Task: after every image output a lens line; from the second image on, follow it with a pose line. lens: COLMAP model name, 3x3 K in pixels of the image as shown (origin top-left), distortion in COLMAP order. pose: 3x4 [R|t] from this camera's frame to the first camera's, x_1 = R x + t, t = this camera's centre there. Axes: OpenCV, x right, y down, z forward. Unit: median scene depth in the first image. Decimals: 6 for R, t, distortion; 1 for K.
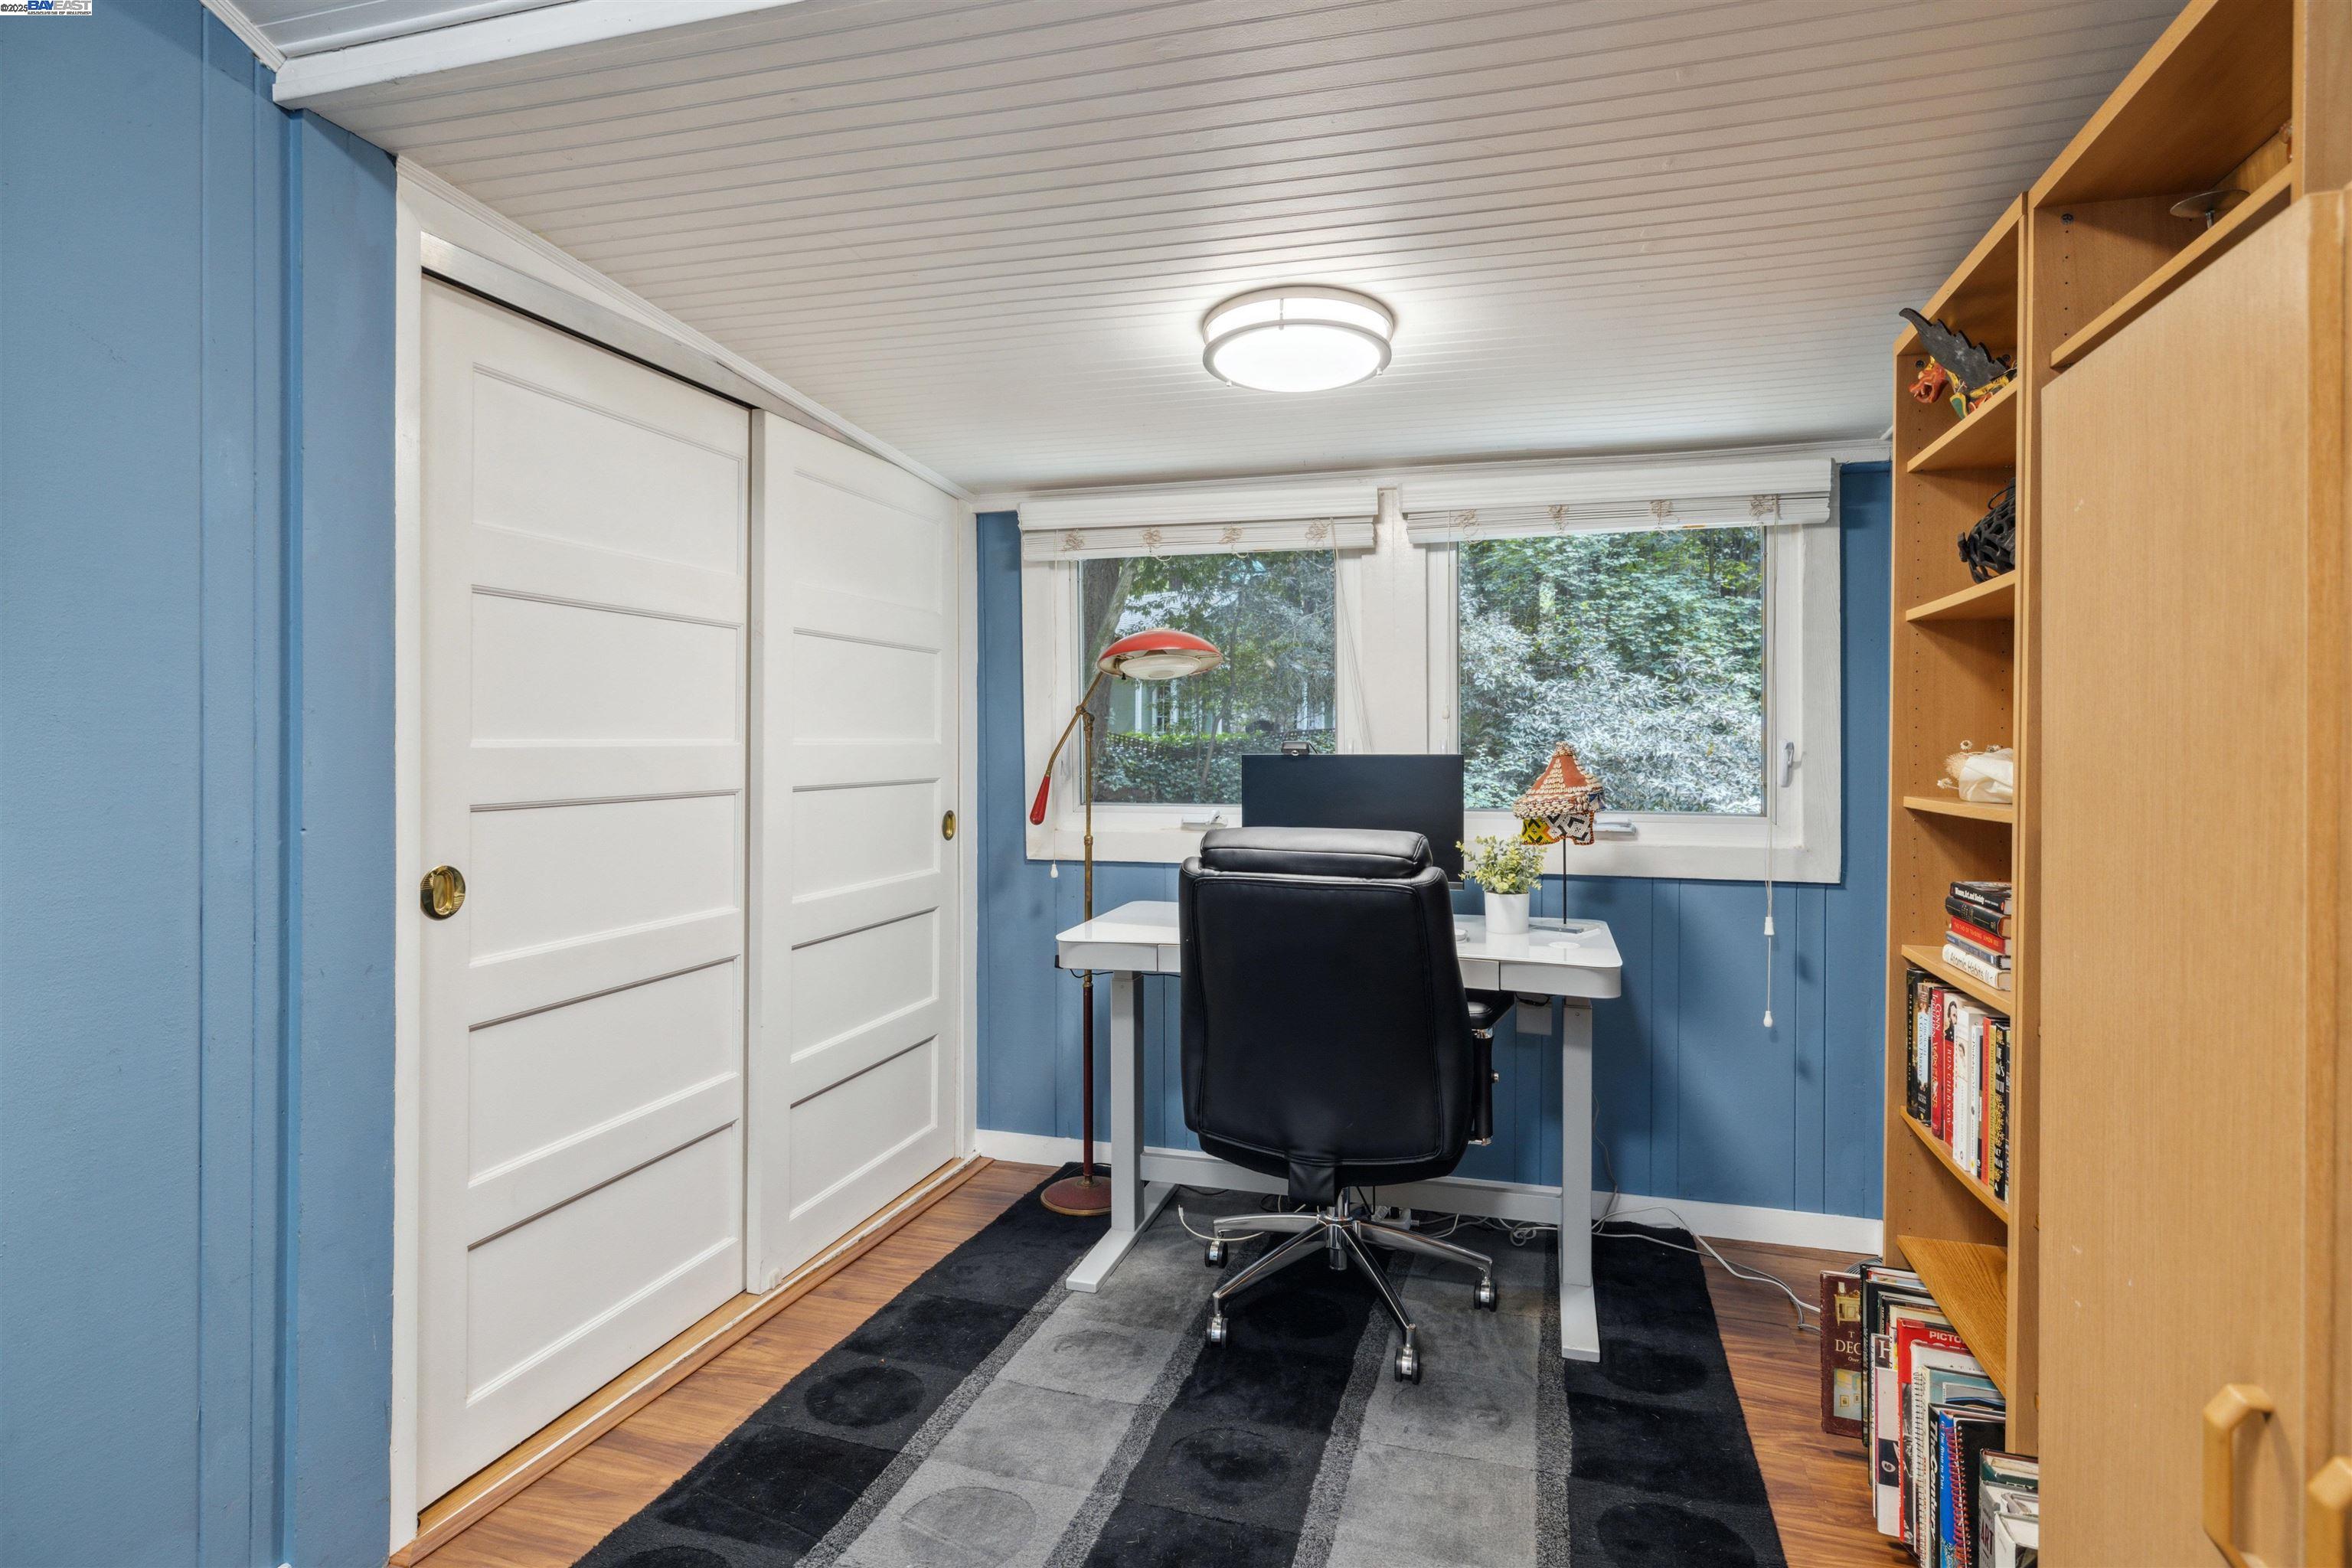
lens RADIAL K [[1255.7, 0, 1178.3], [0, 1255.7, 764.9], [0, 0, 1]] dist [-0.000117, 0.001504]
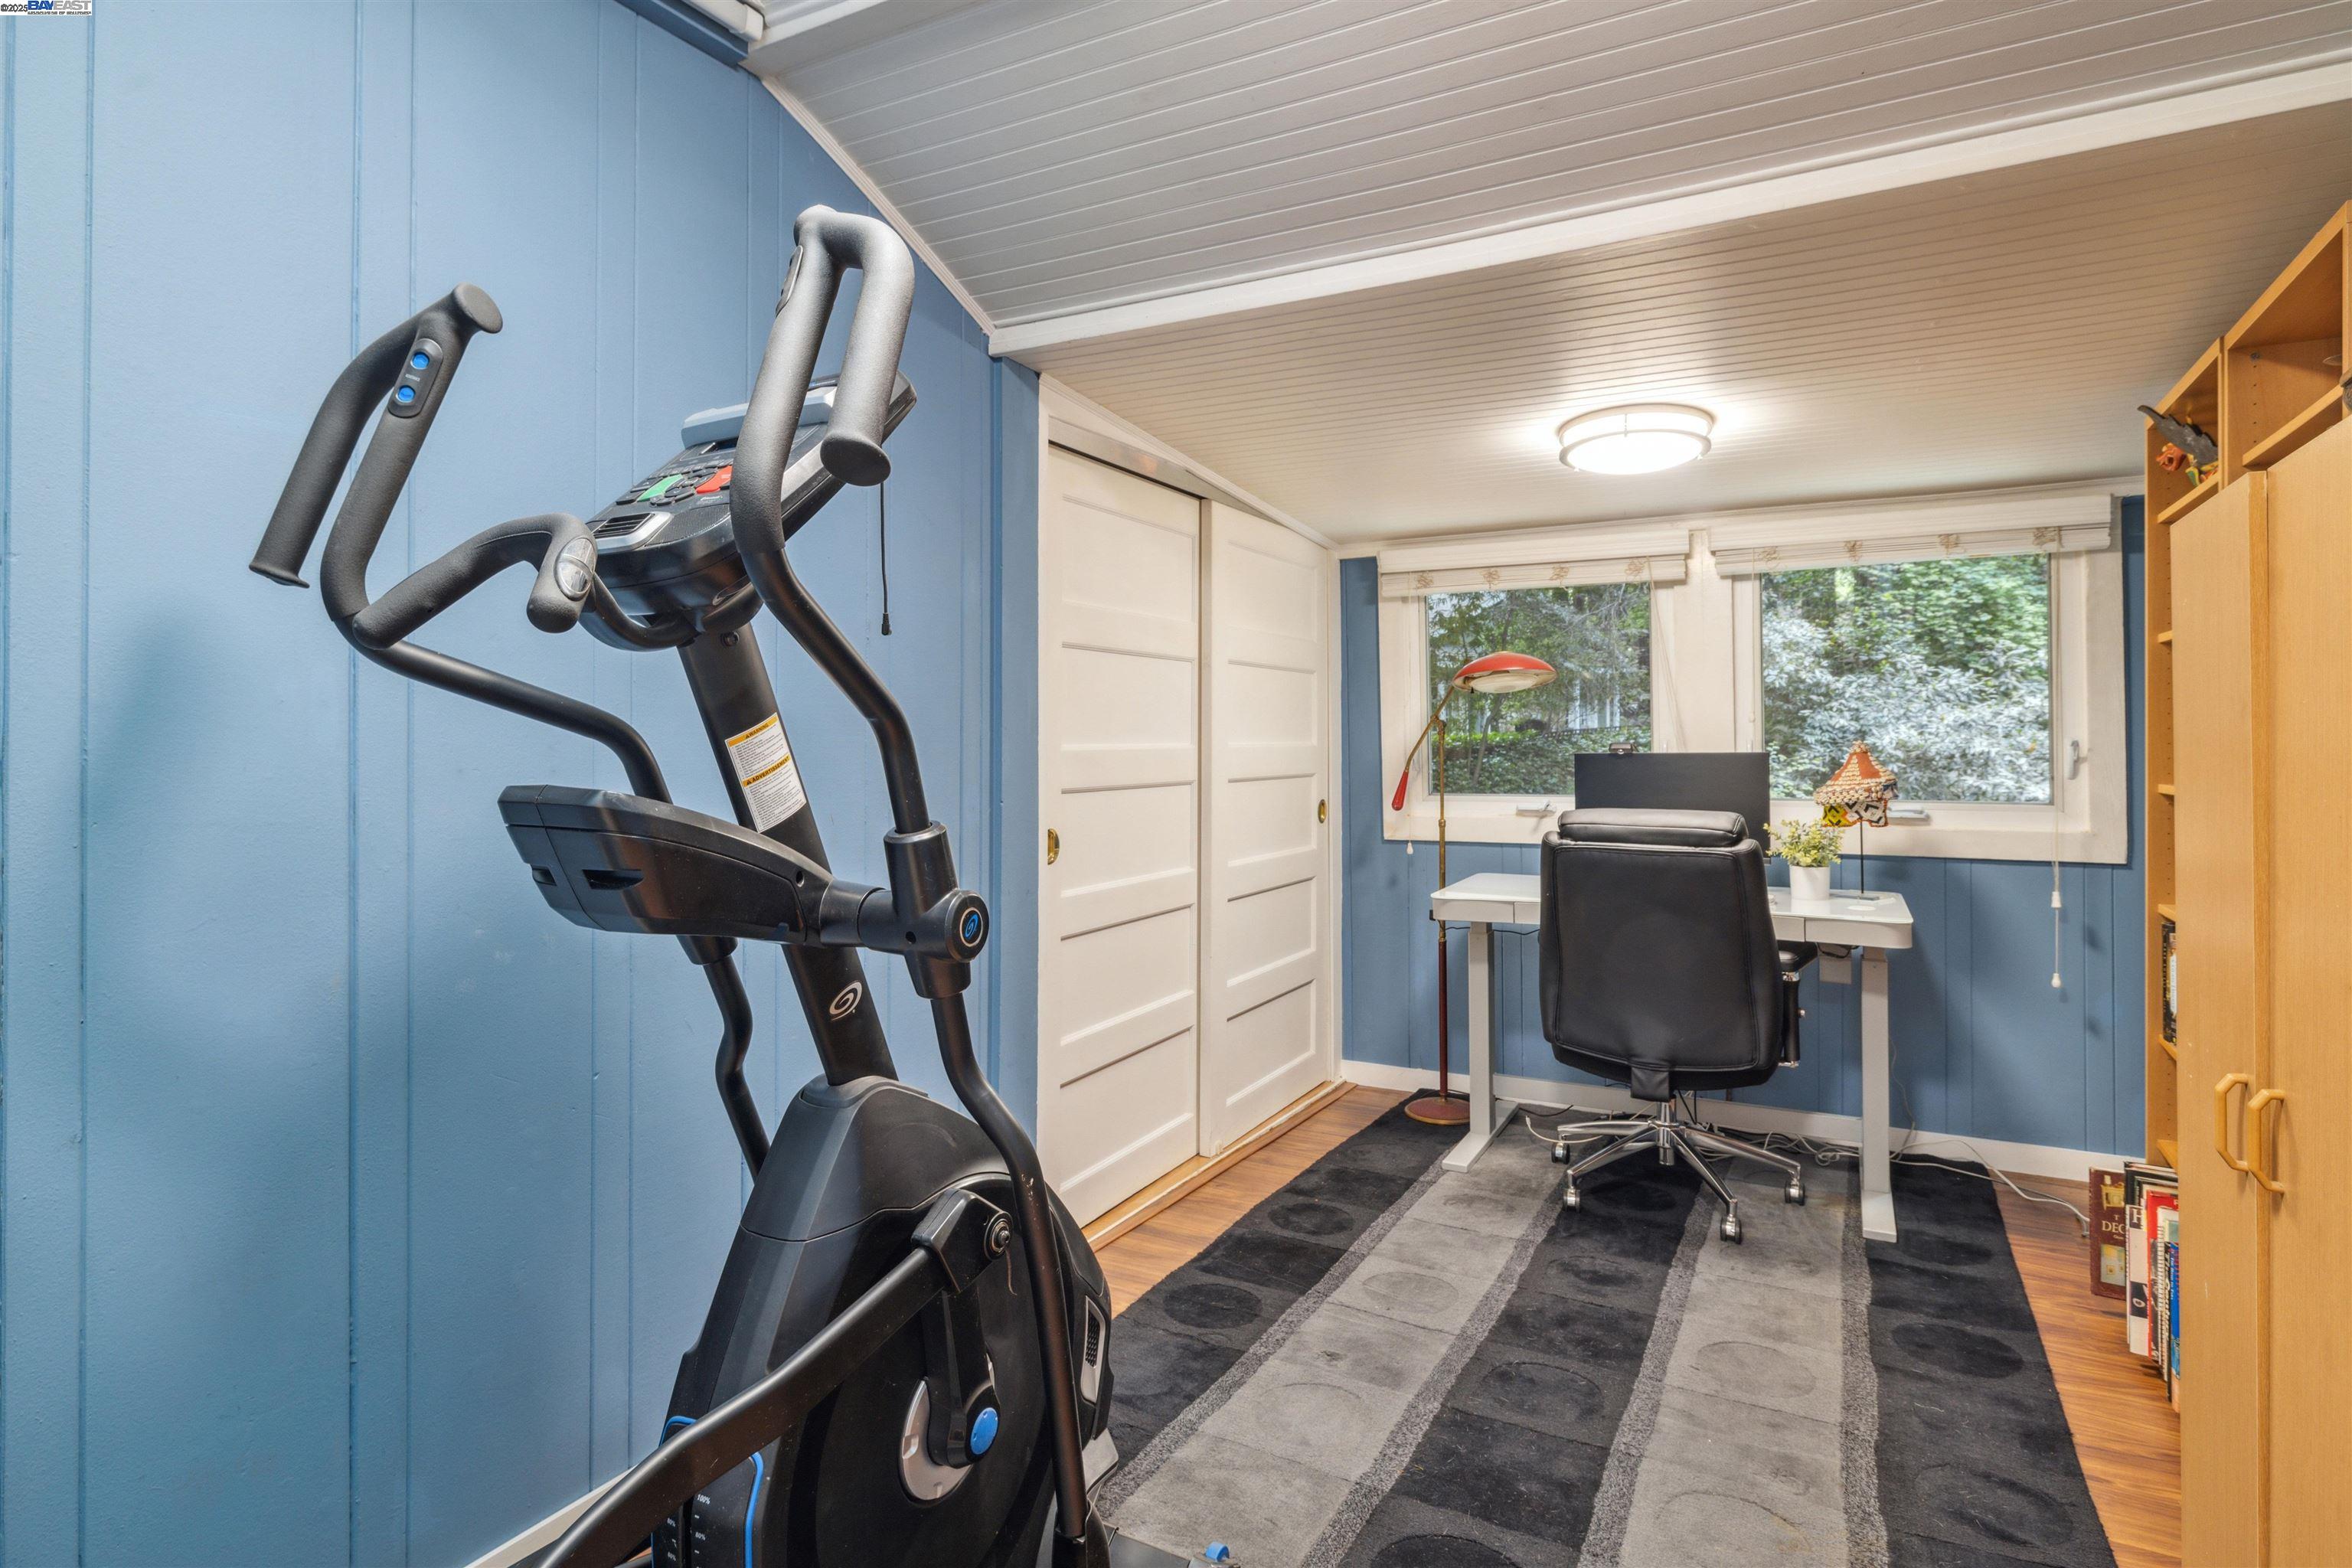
lens RADIAL K [[1255.7, 0, 1171.8], [0, 1255.7, 745.2], [0, 0, 1]] dist [-0.000117, 0.001504]
pose [[0.978553, -0.005889, -0.205910, -0.095705], [0.002581, 0.999863, -0.016331, 0.003424], [0.205978, 0.015449, 0.978435, -0.331926]]
